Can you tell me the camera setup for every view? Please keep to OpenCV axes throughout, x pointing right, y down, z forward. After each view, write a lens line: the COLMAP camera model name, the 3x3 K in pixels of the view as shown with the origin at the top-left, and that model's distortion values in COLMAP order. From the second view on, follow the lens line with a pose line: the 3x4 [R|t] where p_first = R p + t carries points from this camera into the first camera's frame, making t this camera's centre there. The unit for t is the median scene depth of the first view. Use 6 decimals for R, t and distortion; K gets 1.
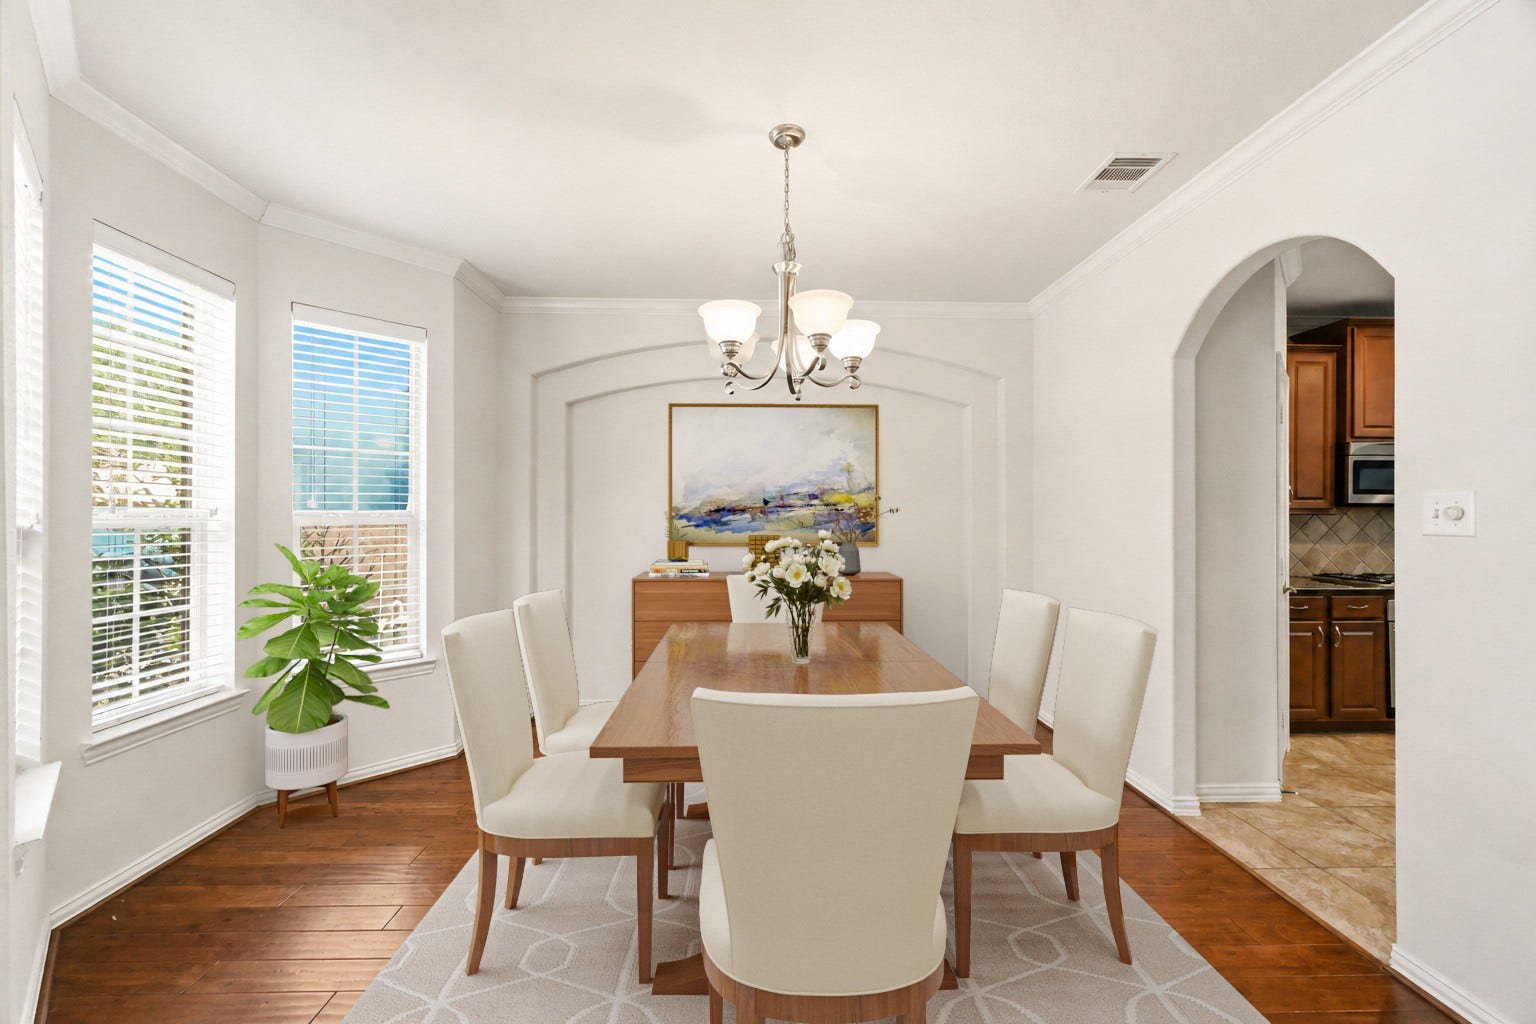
lens RADIAL K [[602.9, 0, 764.4], [0, 602.9, 514.8], [0, 0, 1]] dist [0.002099, -0.000222]
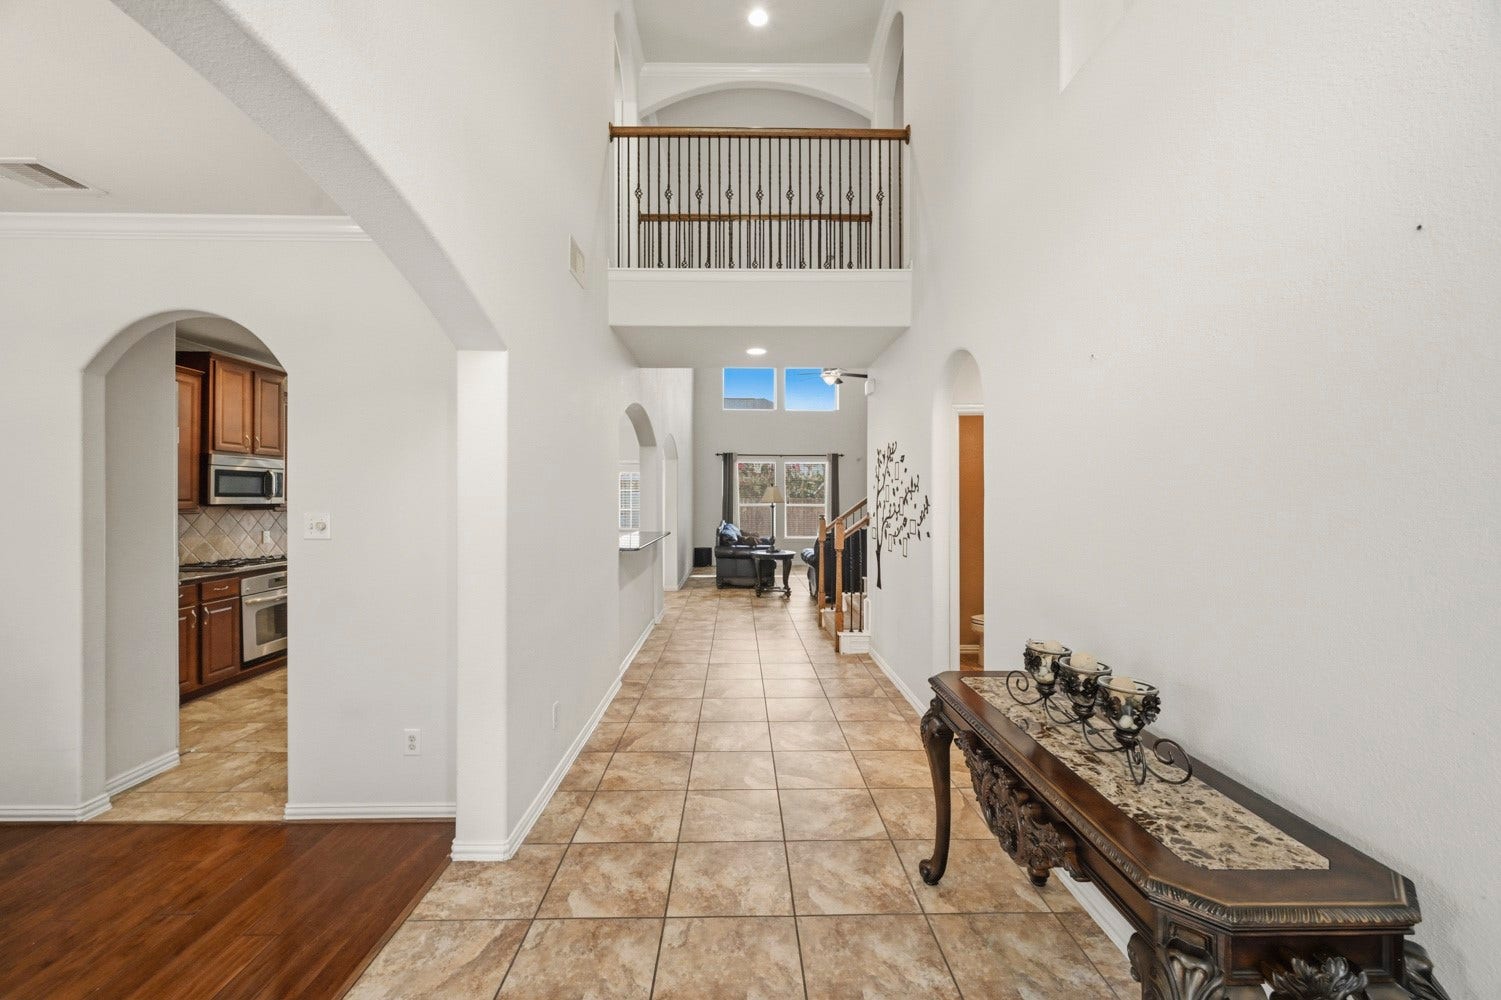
lens RADIAL K [[589.1, 0, 744.9], [0, 589.1, 498.8], [0, 0, 1]] dist [0.002099, -0.000222]
pose [[0.013357, -0.002394, 0.999908, -0.280305], [-0.002279, 0.999994, 0.002424, -0.049057], [-0.999908, -0.002311, 0.013352, -0.119936]]
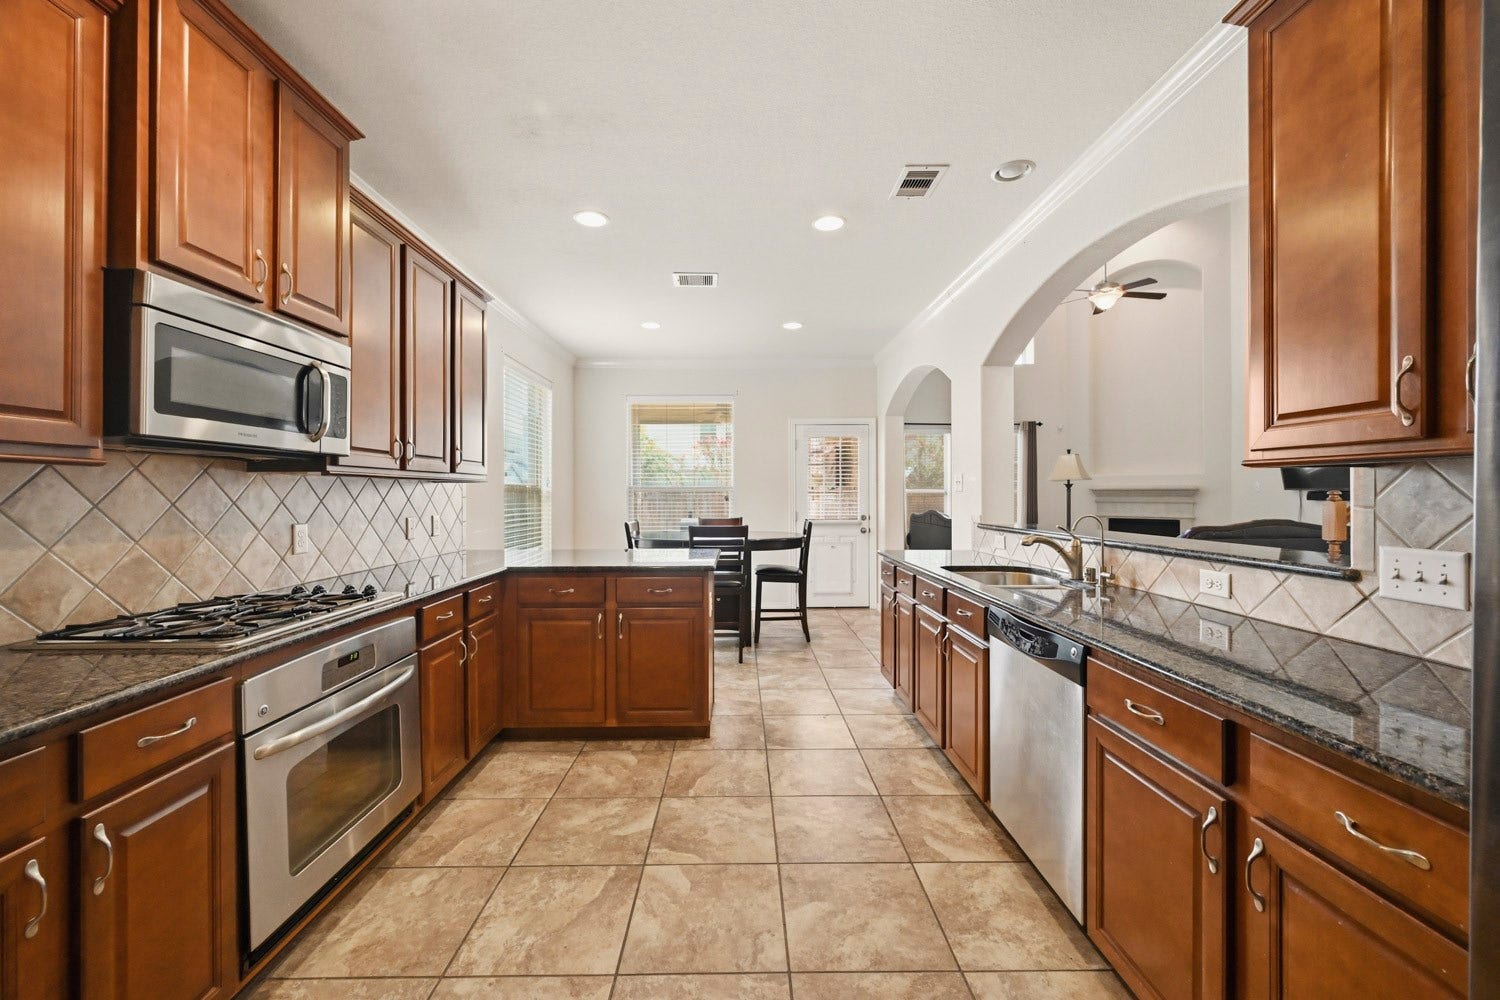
lens RADIAL K [[588.7, 0, 752.4], [0, 588.7, 493.6], [0, 0, 1]] dist [0.002099, -0.000222]
pose [[0.005560, -0.001268, 0.999984, 0.844805], [-0.000803, 0.999999, 0.001272, 0.022720], [-0.999984, -0.000810, 0.005559, 0.867594]]
